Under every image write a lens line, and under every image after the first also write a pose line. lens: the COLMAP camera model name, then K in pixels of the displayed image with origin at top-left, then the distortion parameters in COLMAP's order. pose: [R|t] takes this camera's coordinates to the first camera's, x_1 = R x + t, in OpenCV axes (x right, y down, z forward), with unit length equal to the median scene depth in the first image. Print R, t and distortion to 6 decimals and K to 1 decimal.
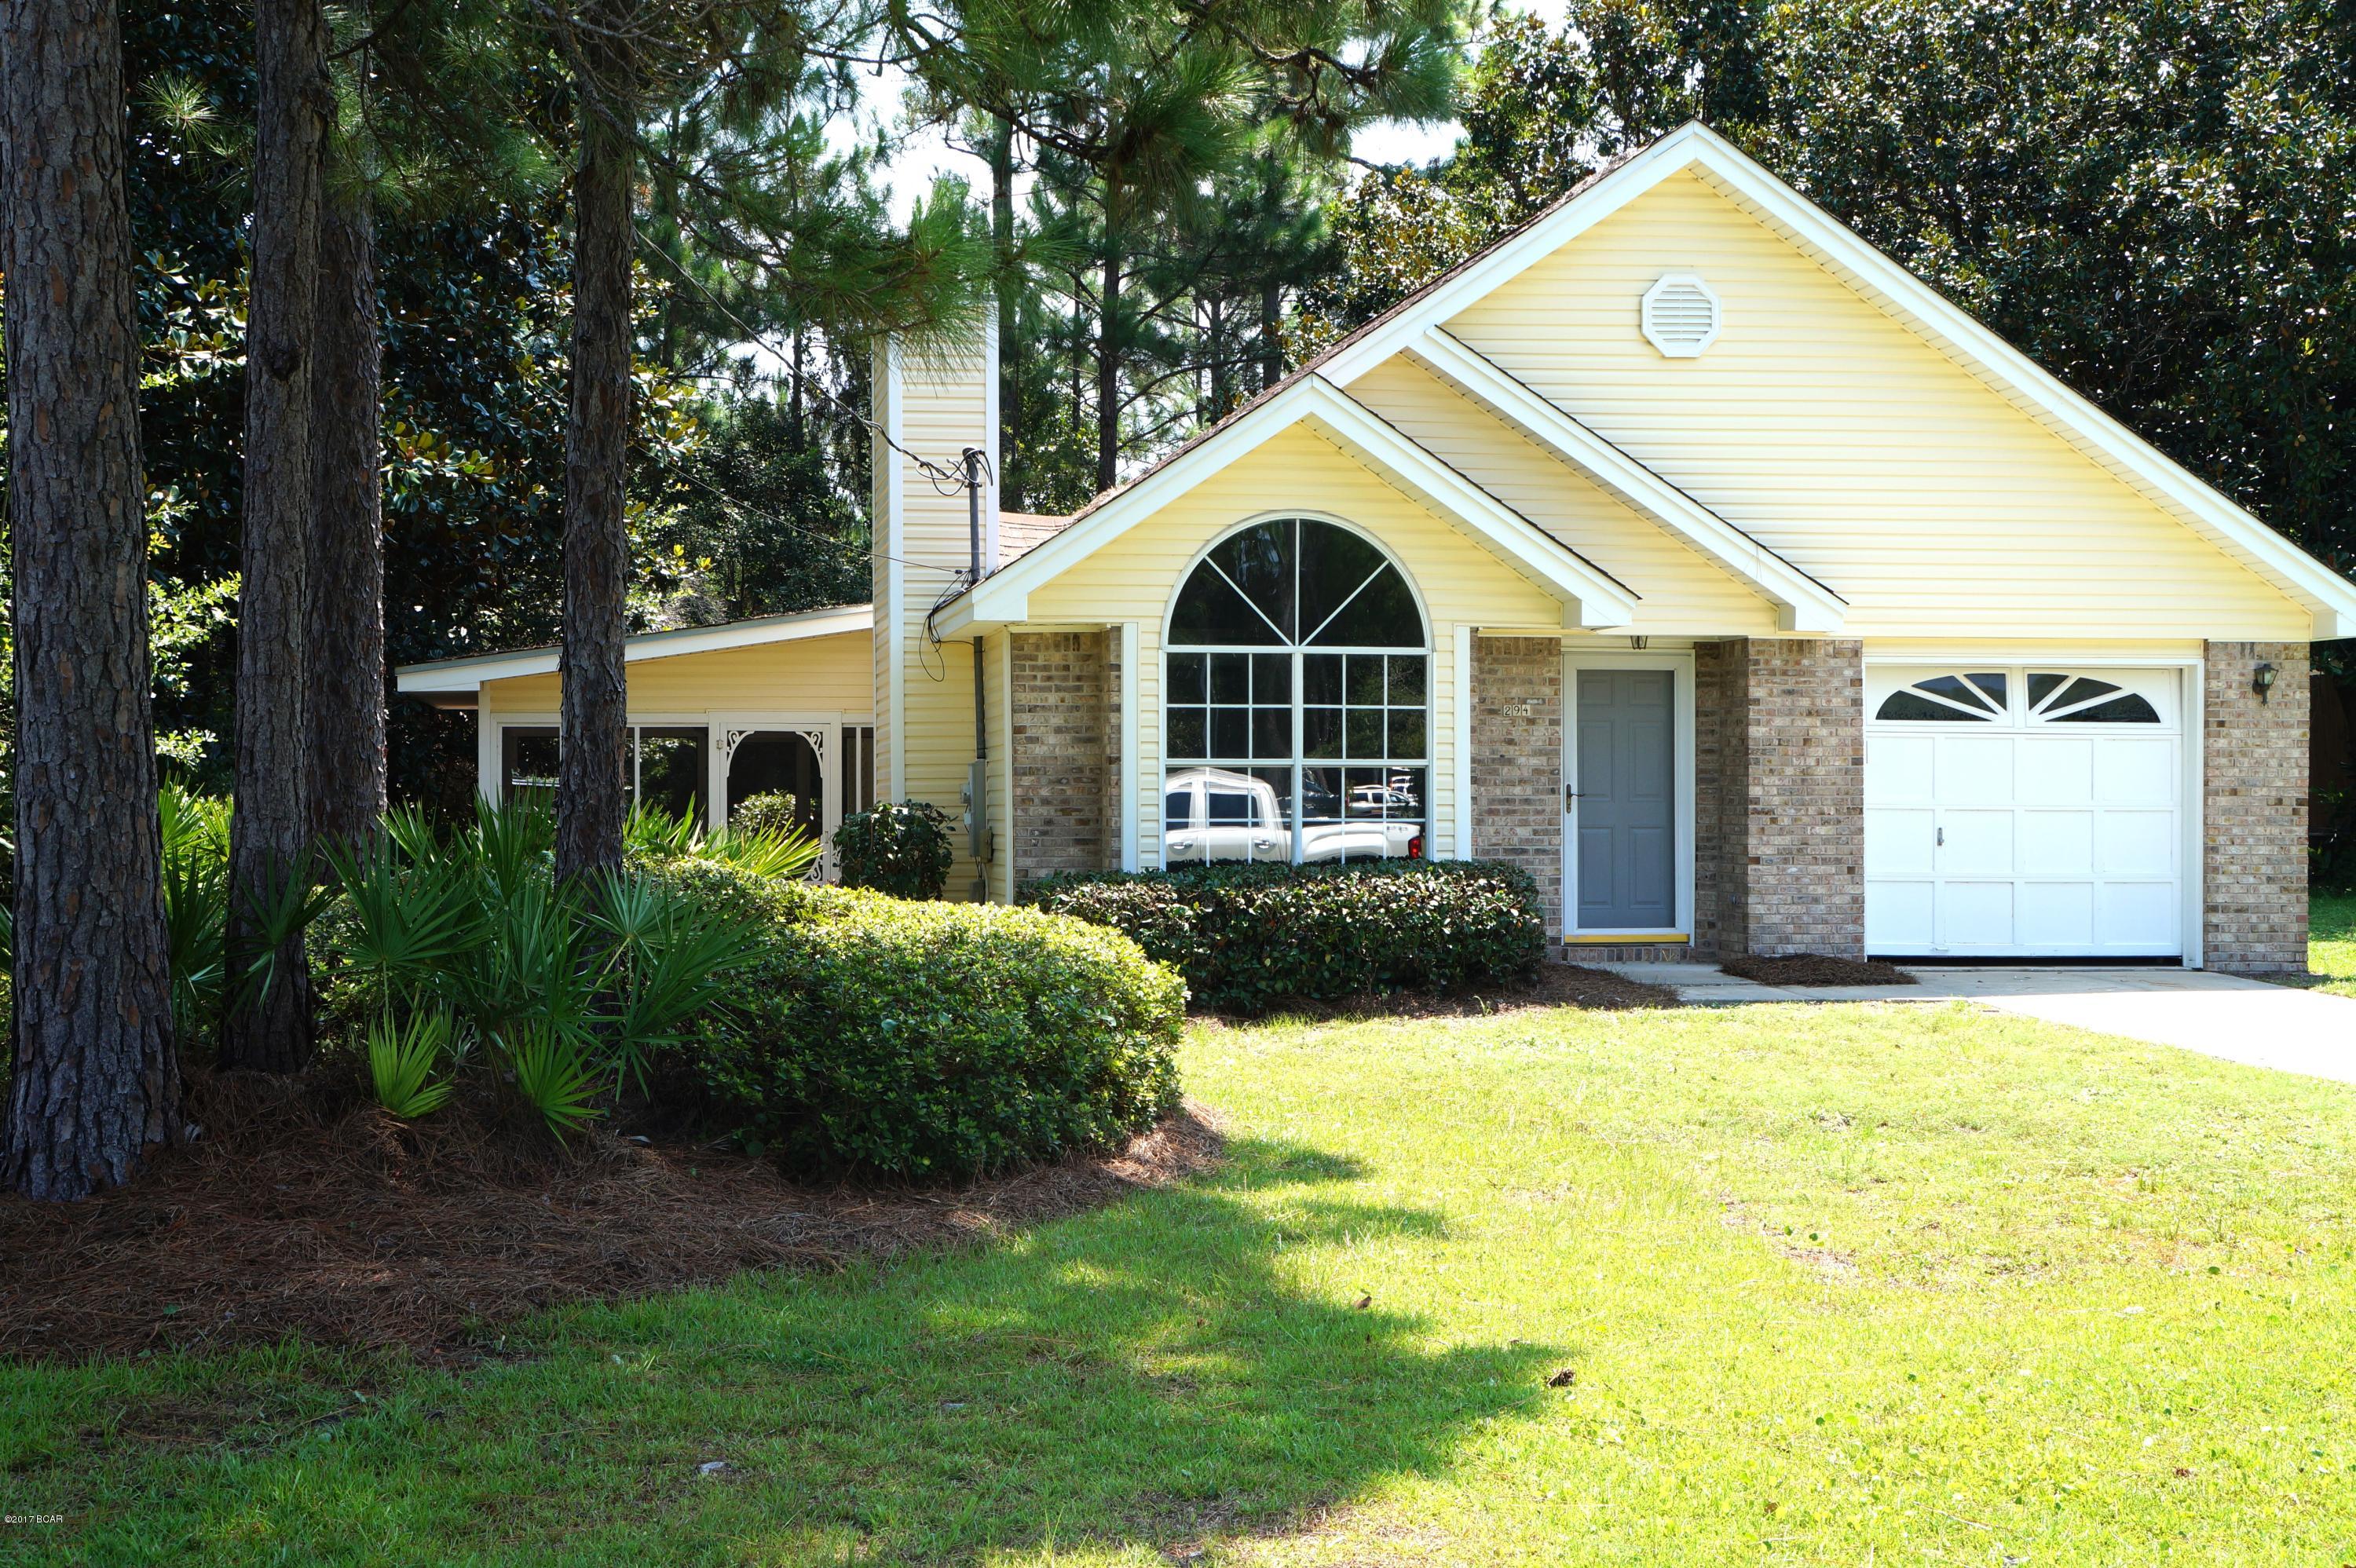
lens RADIAL K [[3156.5, 0, 1184.6], [0, 3156.5, 765.7], [0, 0, 1]] dist [0.157976, 0.000000]
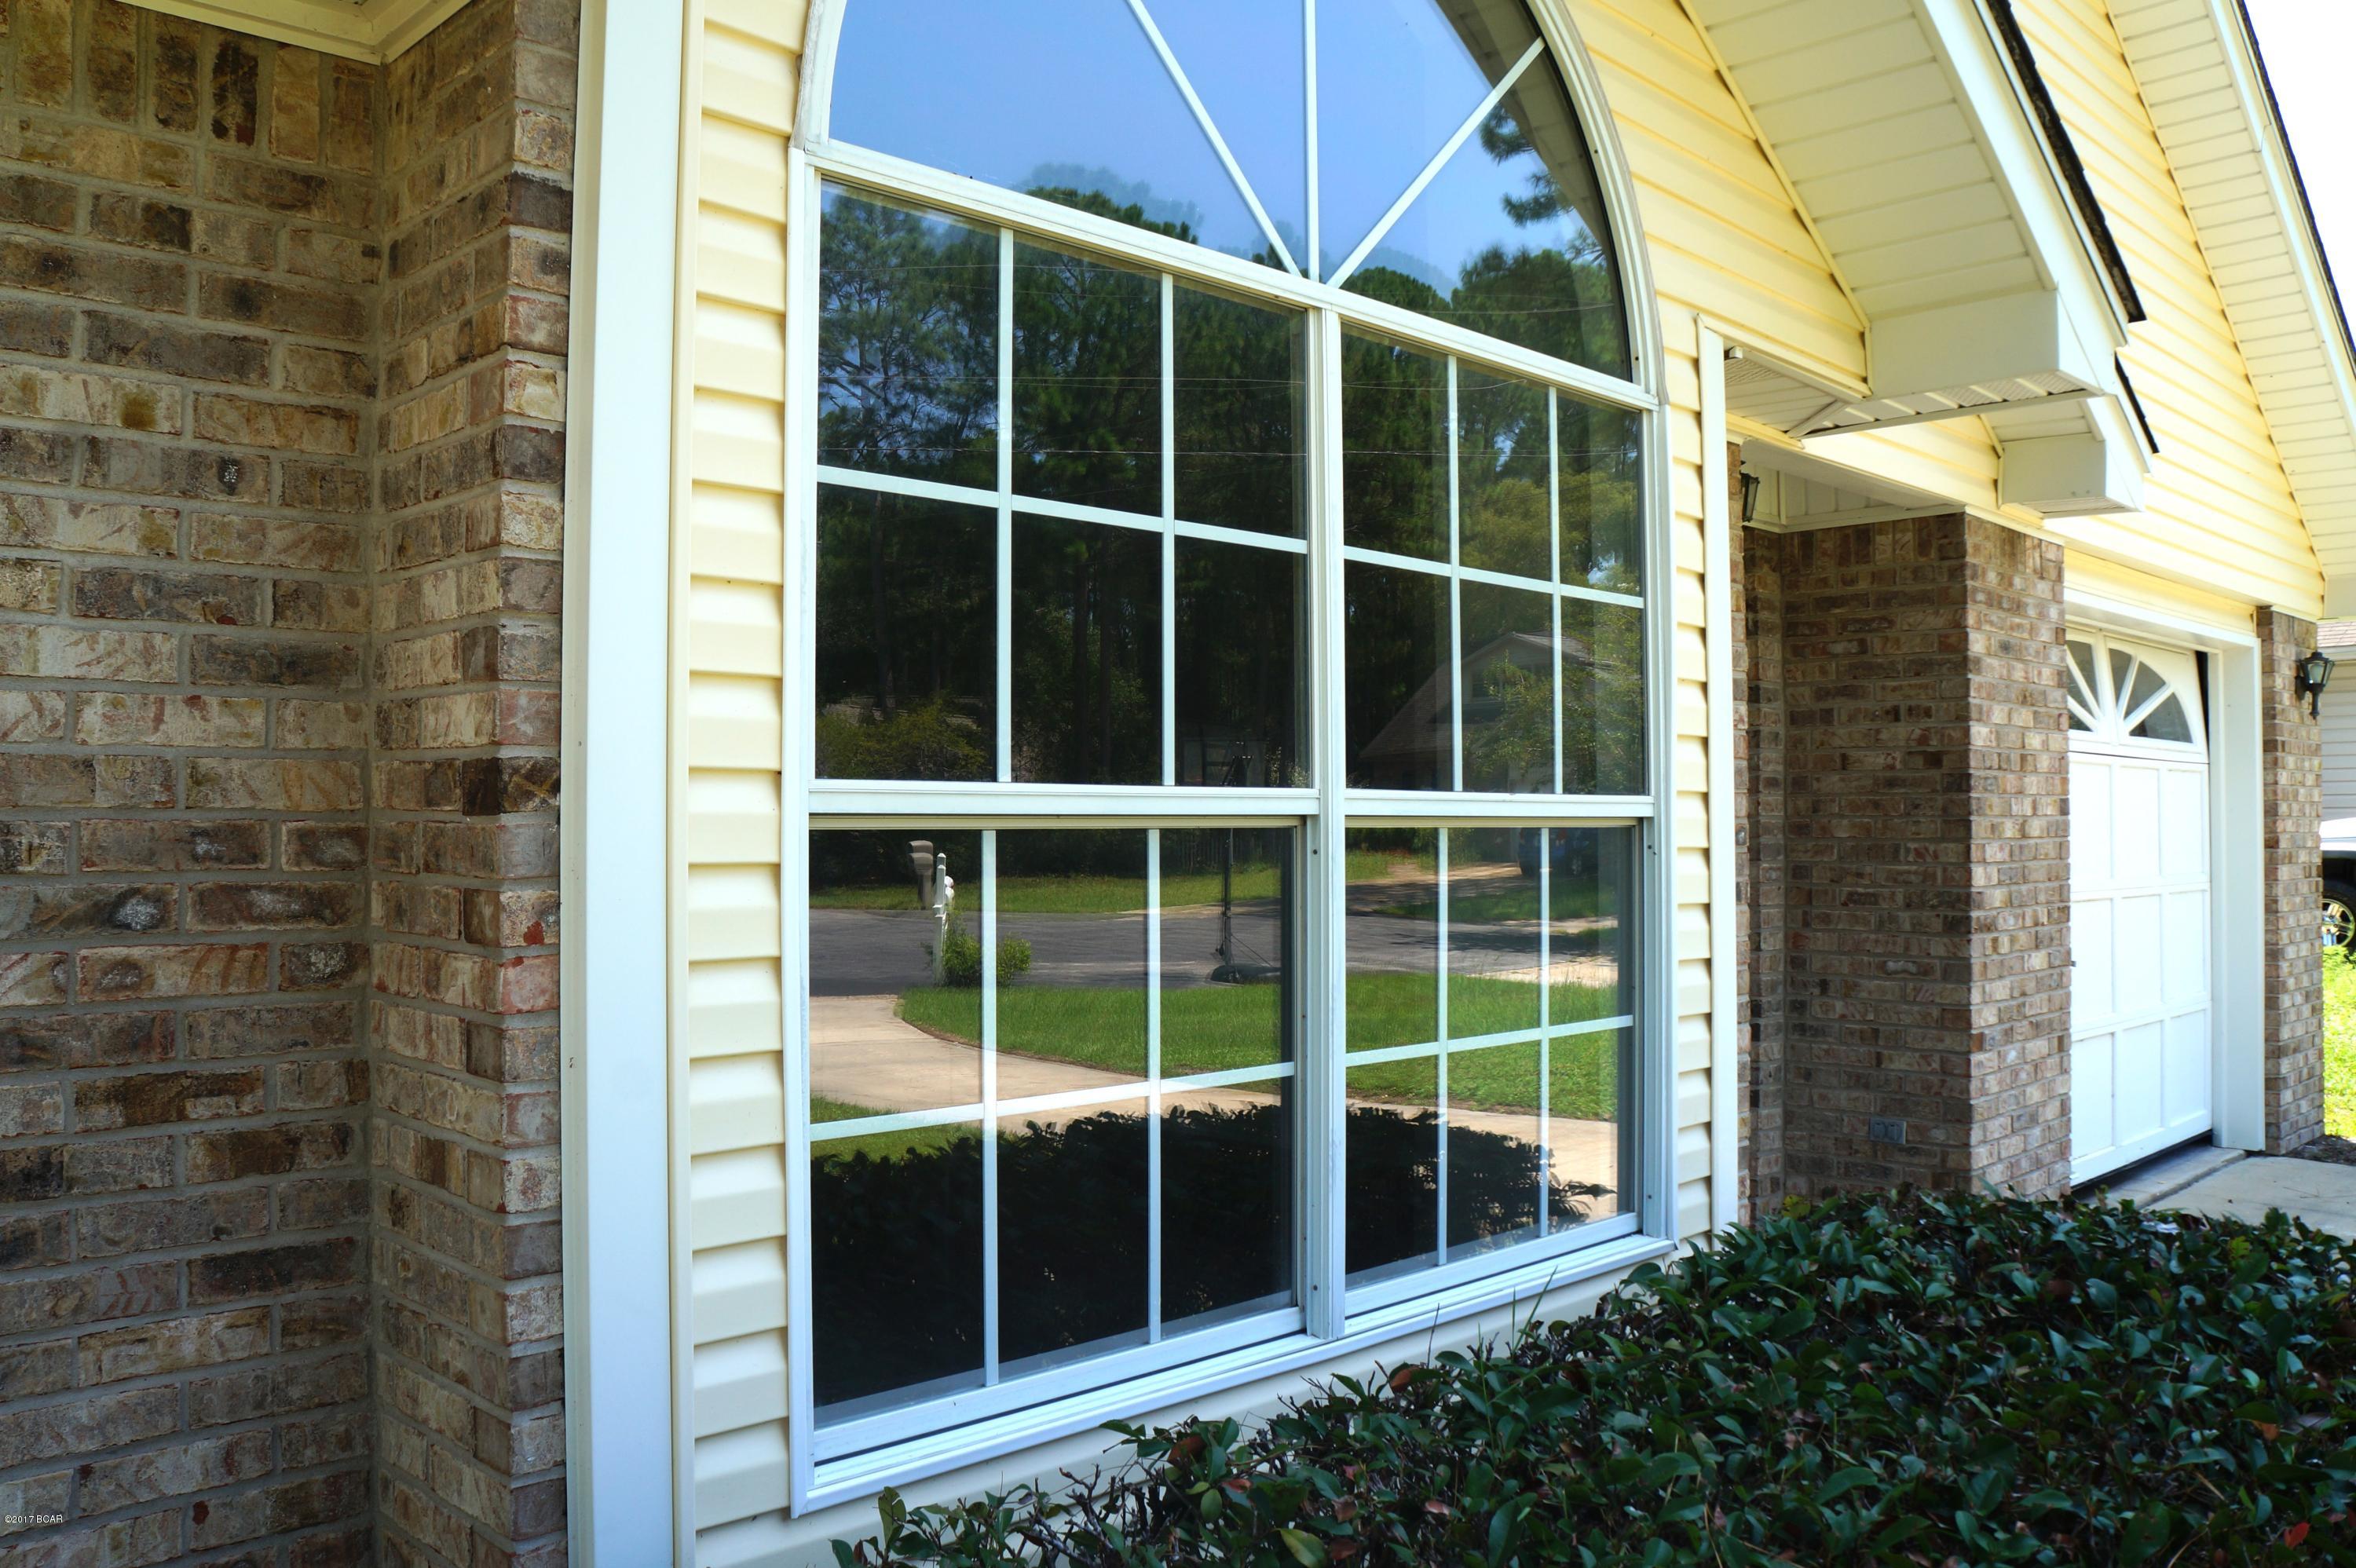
lens RADIAL K [[1886.7, 0, 1174.9], [0, 1886.7, 773.8], [0, 0, 1]] dist [-0.178851, 0.146420]
pose [[0.825714, 0.013656, 0.563924, -0.044730], [-0.003338, 0.999808, -0.019323, -0.000655], [-0.564080, 0.014073, 0.825600, 0.859926]]
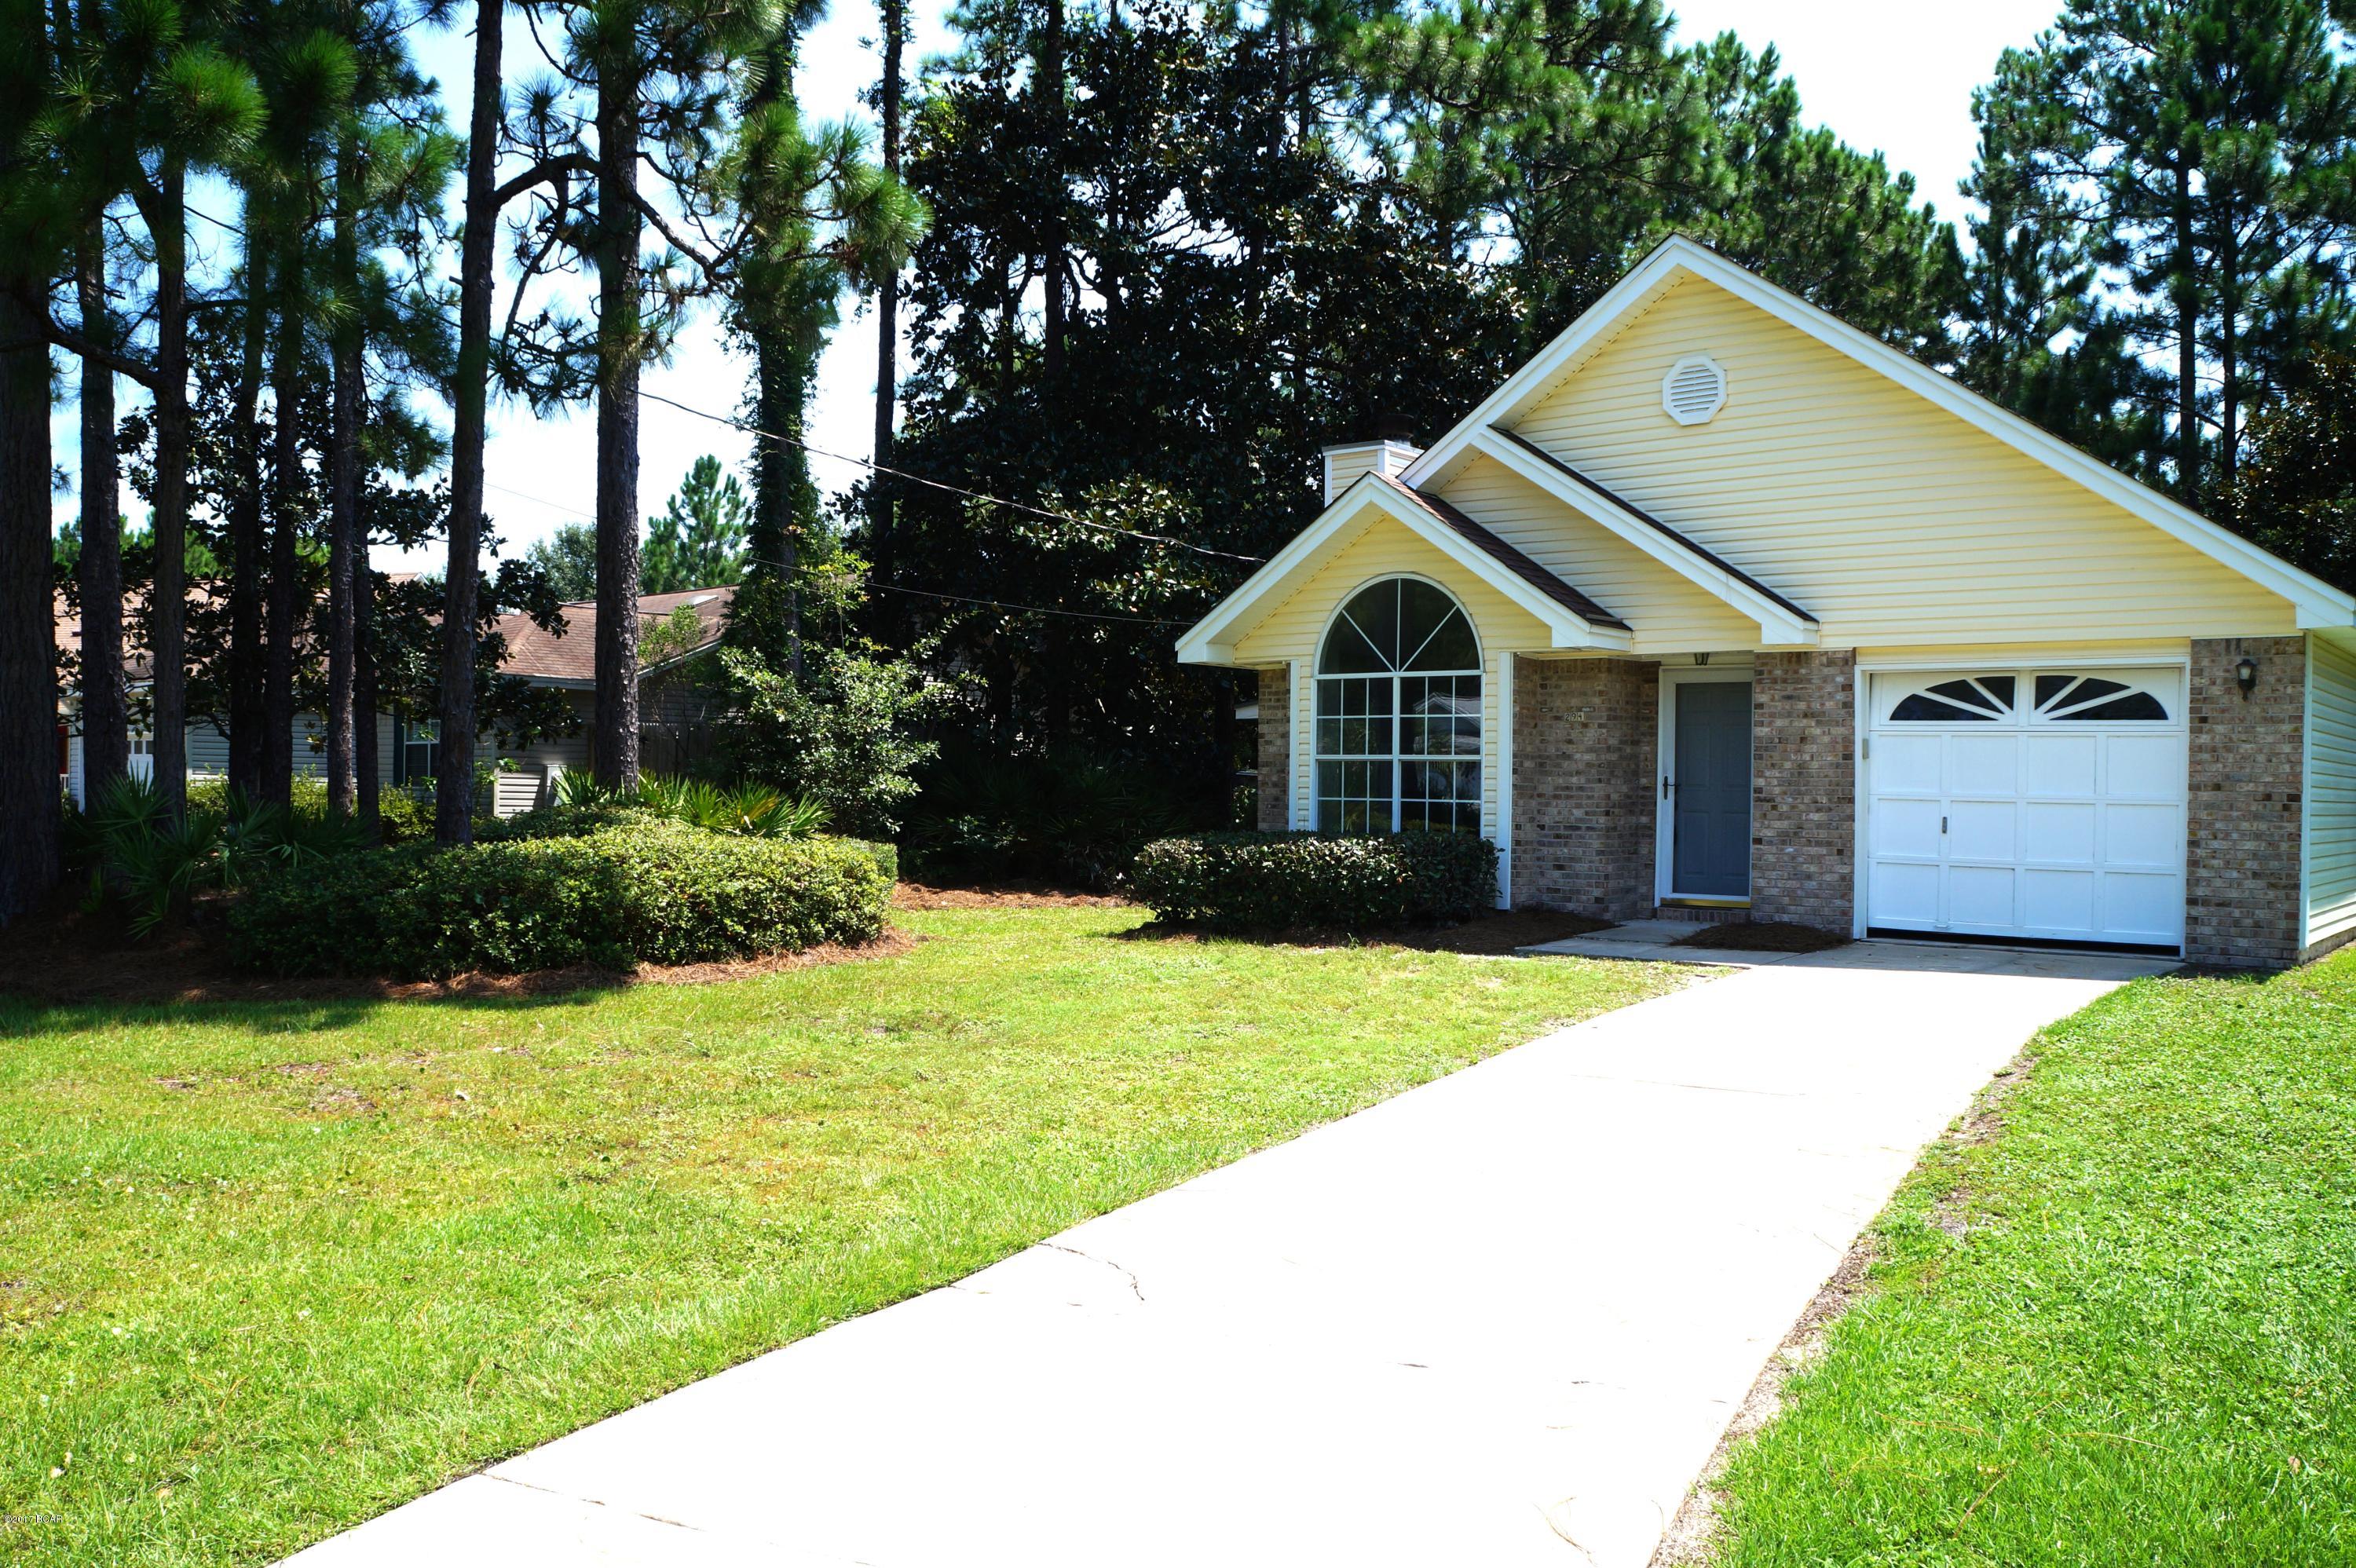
lens RADIAL K [[1886.7, 0, 1165.4], [0, 1886.7, 769.6], [0, 0, 1]] dist [-0.178851, 0.146420]
pose [[0.636039, 0.002847, -0.771652, 0.570335], [-0.005419, 0.999985, -0.000778, 0.005090], [0.771638, 0.004677, 0.636045, 0.393235]]
